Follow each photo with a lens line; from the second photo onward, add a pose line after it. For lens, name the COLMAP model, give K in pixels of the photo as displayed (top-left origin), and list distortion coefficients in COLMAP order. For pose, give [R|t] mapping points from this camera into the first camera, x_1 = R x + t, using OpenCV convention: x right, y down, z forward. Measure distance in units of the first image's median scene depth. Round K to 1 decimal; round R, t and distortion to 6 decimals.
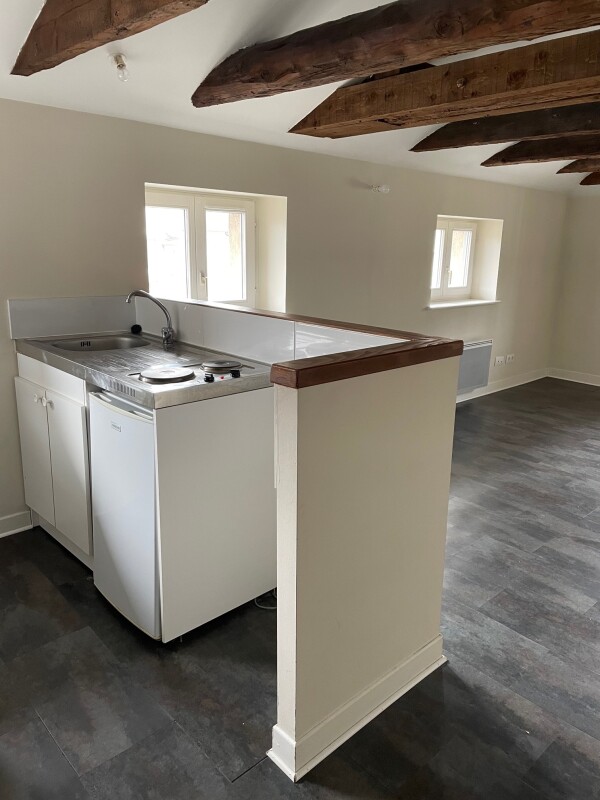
lens RADIAL K [[602.5, 0, 301.3], [0, 602.5, 397.8], [0, 0, 1]] dist [0.091483, -0.111475]
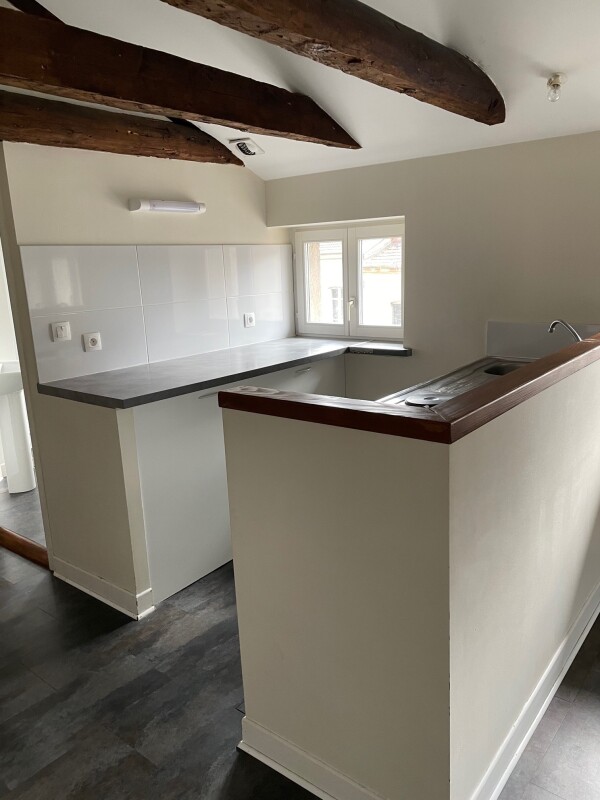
lens RADIAL K [[602.5, 0, 301.3], [0, 602.5, 397.8], [0, 0, 1]] dist [0.091483, -0.111475]
pose [[0.141233, 0.183624, -0.972798, 0.874245], [-0.212121, 0.965438, 0.151438, -0.184209], [0.966984, 0.184963, 0.175303, 0.774238]]
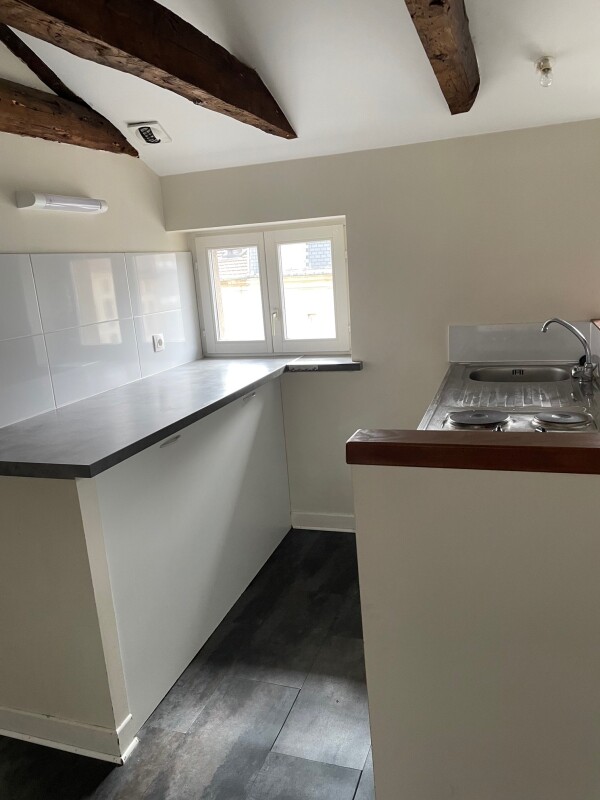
lens RADIAL K [[602.5, 0, 301.3], [0, 602.5, 397.8], [0, 0, 1]] dist [0.091483, -0.111475]
pose [[0.462986, 0.129373, -0.876873, 0.685389], [-0.144441, 0.987079, 0.069368, -0.148457], [0.874518, 0.094540, 0.475690, 0.617799]]
